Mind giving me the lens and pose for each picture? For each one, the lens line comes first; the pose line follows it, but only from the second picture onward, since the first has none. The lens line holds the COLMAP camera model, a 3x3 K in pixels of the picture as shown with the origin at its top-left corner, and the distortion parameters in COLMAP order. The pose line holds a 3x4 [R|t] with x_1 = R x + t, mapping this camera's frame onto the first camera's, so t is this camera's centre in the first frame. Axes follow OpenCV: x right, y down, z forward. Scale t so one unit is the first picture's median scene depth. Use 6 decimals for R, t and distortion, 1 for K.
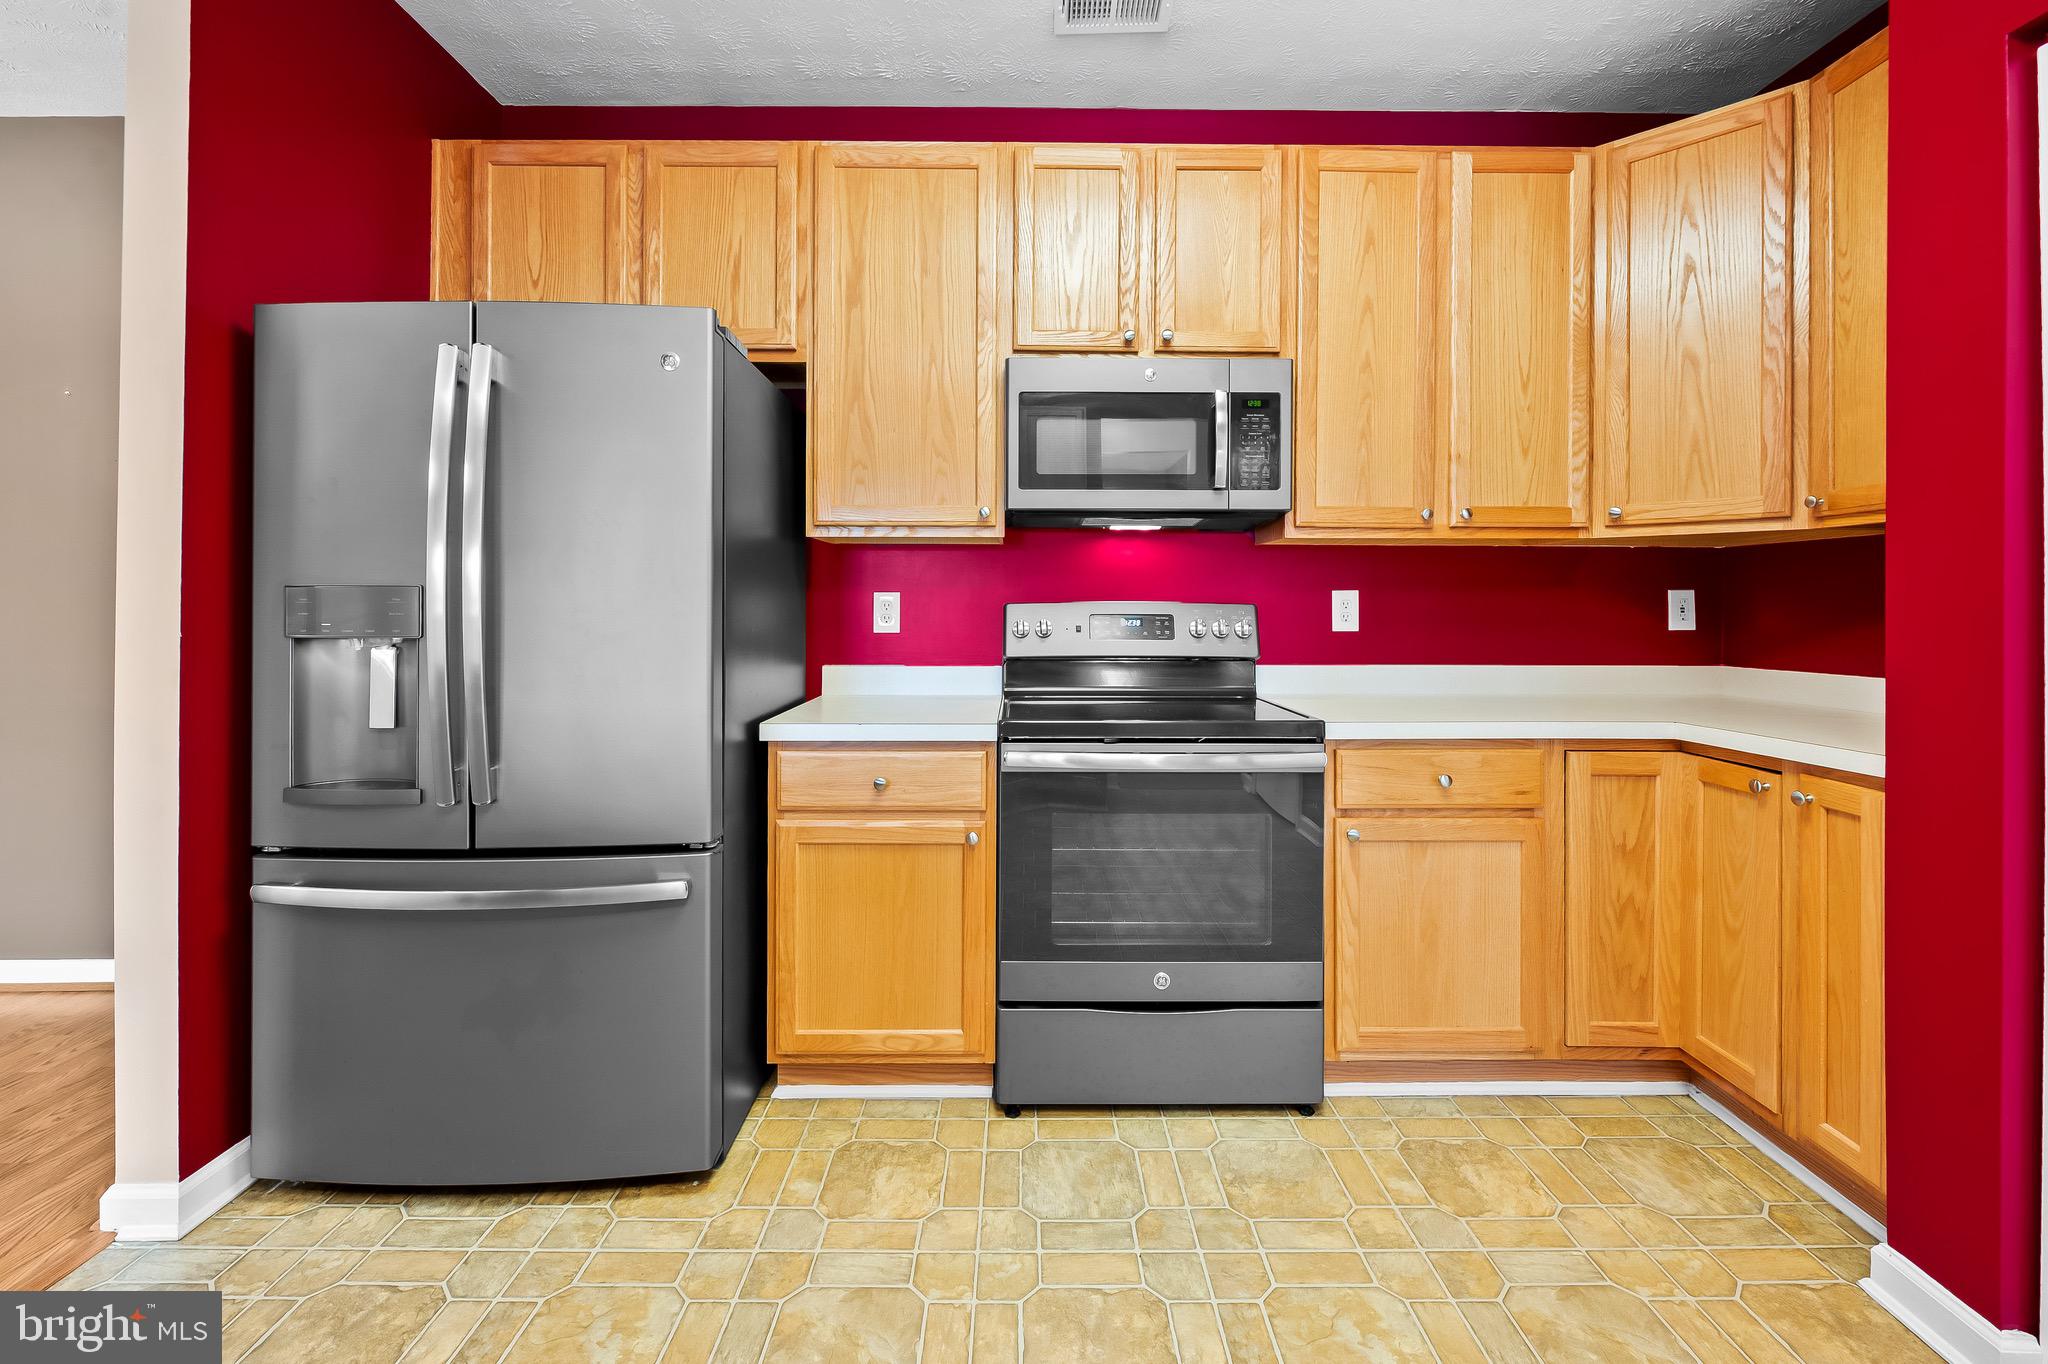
lens RADIAL K [[850.7, 0, 1027.2], [0, 850.7, 609.4], [0, 0, 1]] dist [-0.001799, 0.000120]
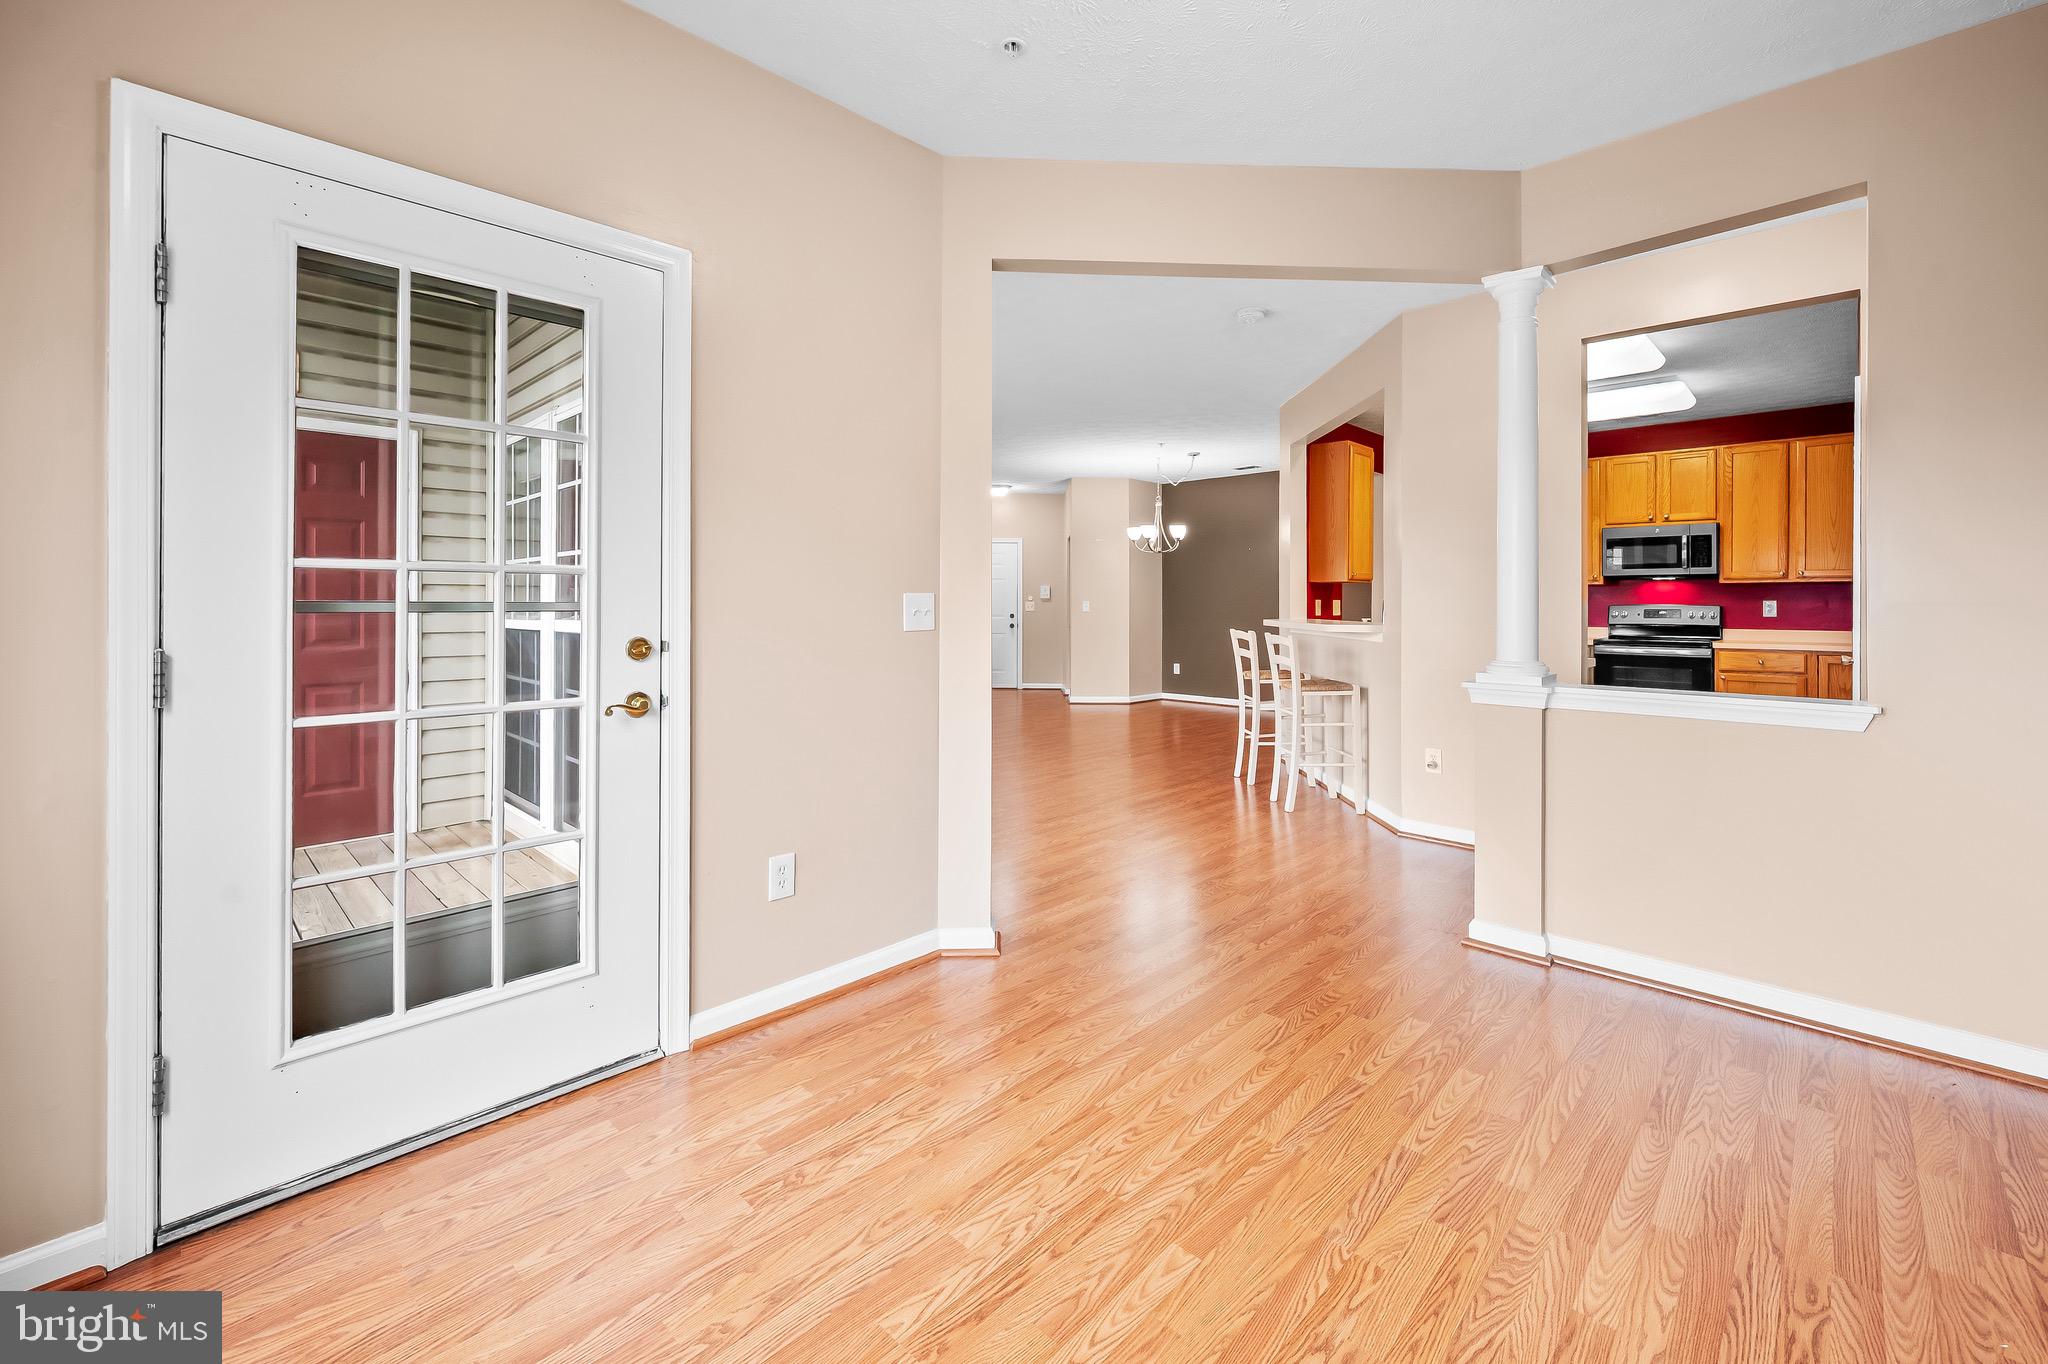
lens RADIAL K [[850.6, 0, 1032.3], [0, 850.6, 630.5], [0, 0, 1]] dist [-0.000923, 0.000000]
pose [[0.714199, 0.019558, -0.699669, 0.742088], [-0.002847, 0.999682, 0.025038, 0.012831], [0.699937, -0.015890, 0.714028, -2.994164]]
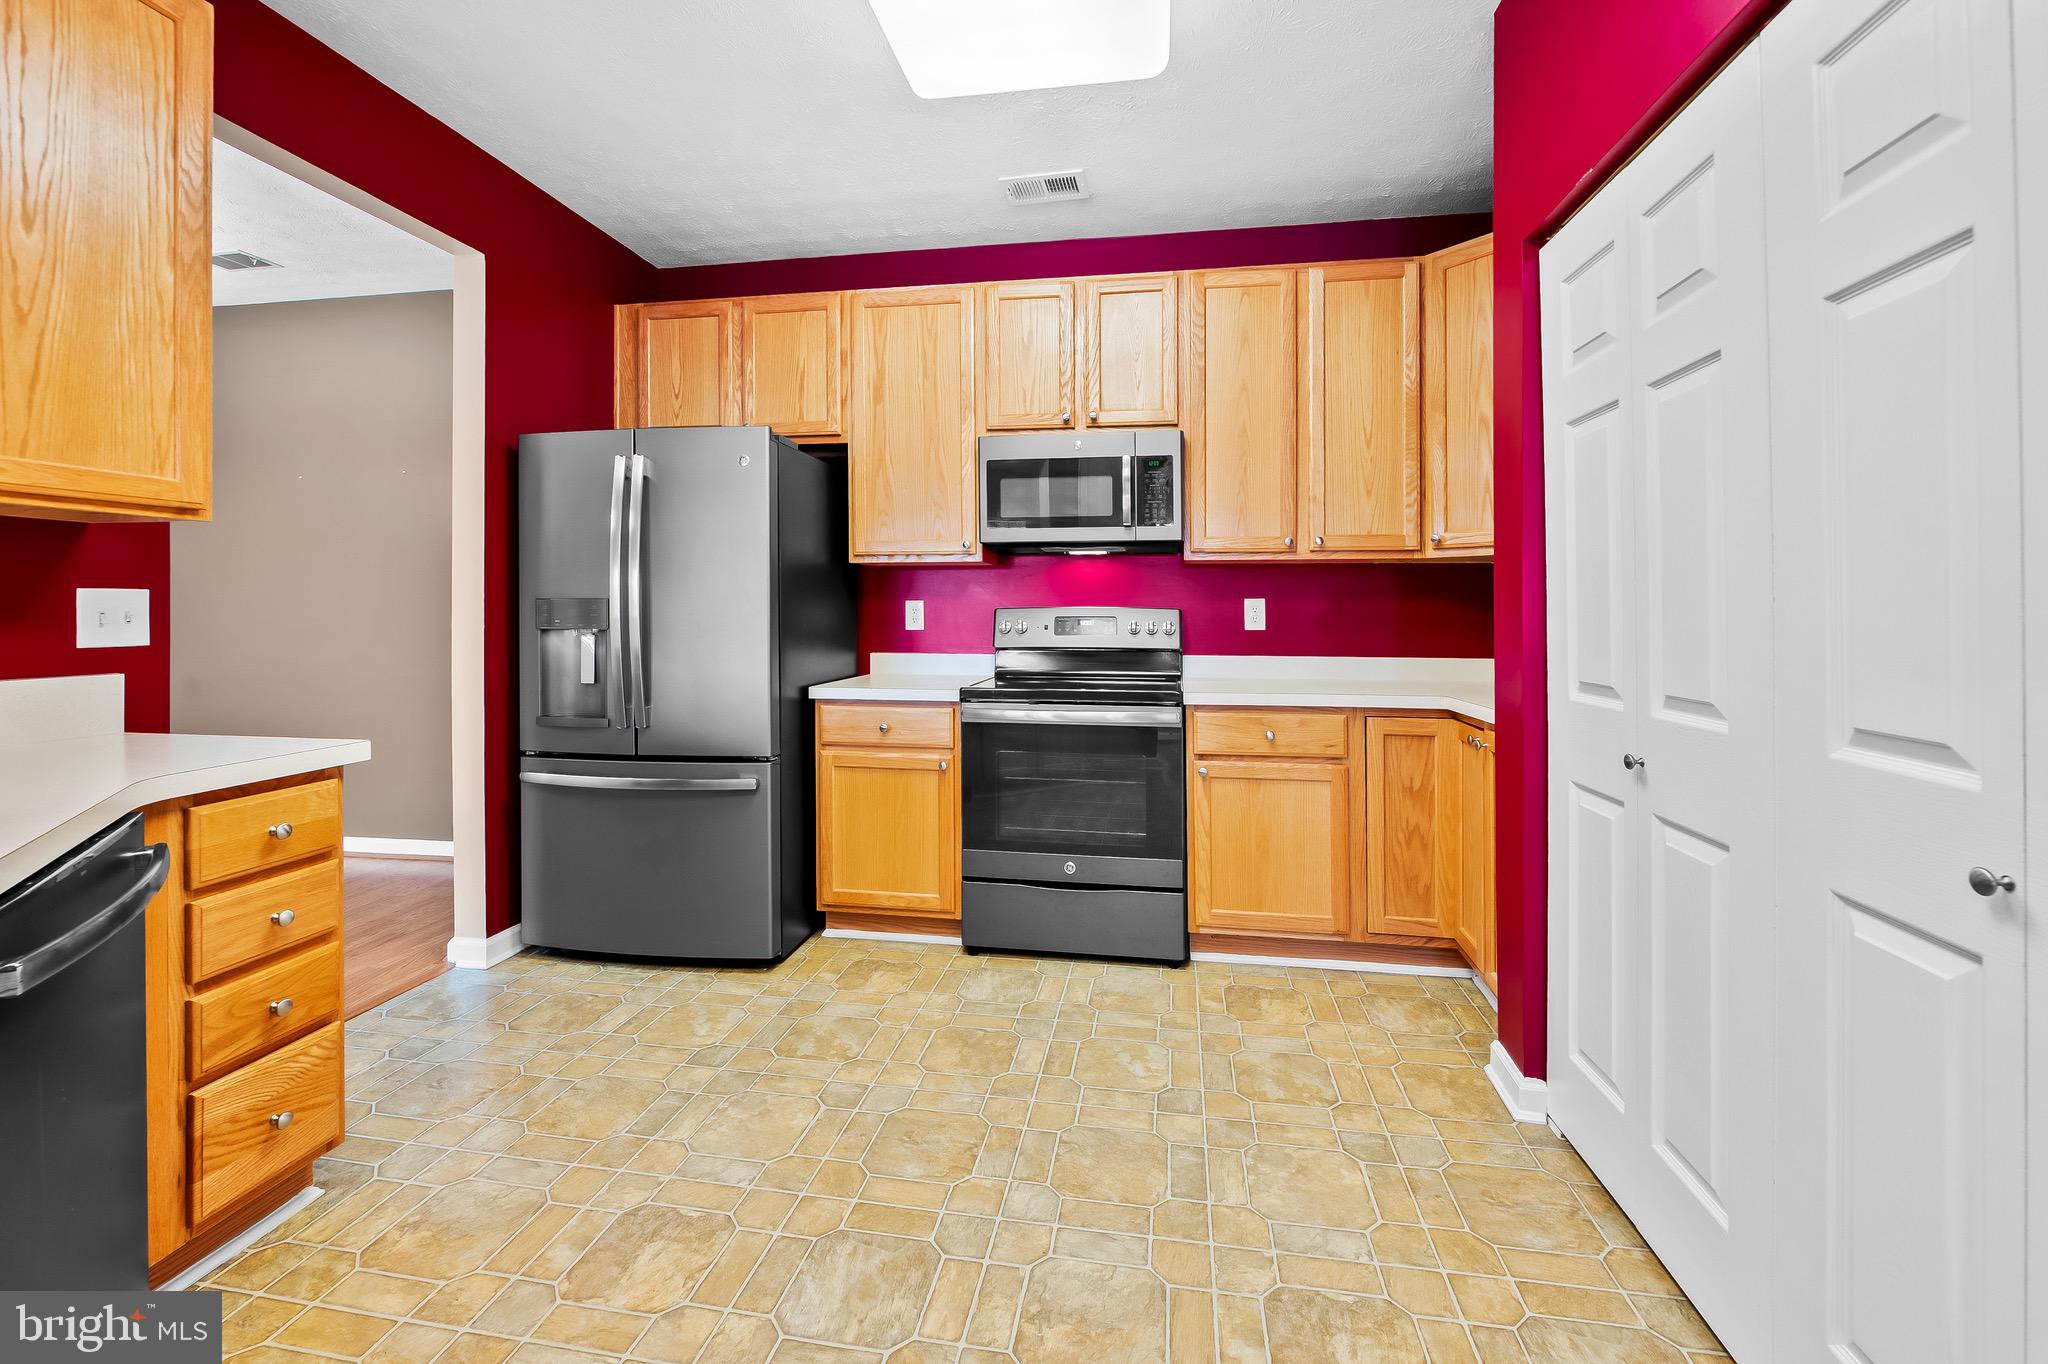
lens RADIAL K [[850.6, 0, 1032.3], [0, 850.6, 630.5], [0, 0, 1]] dist [-0.000923, 0.000000]
pose [[0.985399, 0.004219, -0.170206, 0.335222], [-0.000904, 0.999808, 0.019550, 0.001838], [0.170256, -0.019111, 0.985214, -0.430743]]
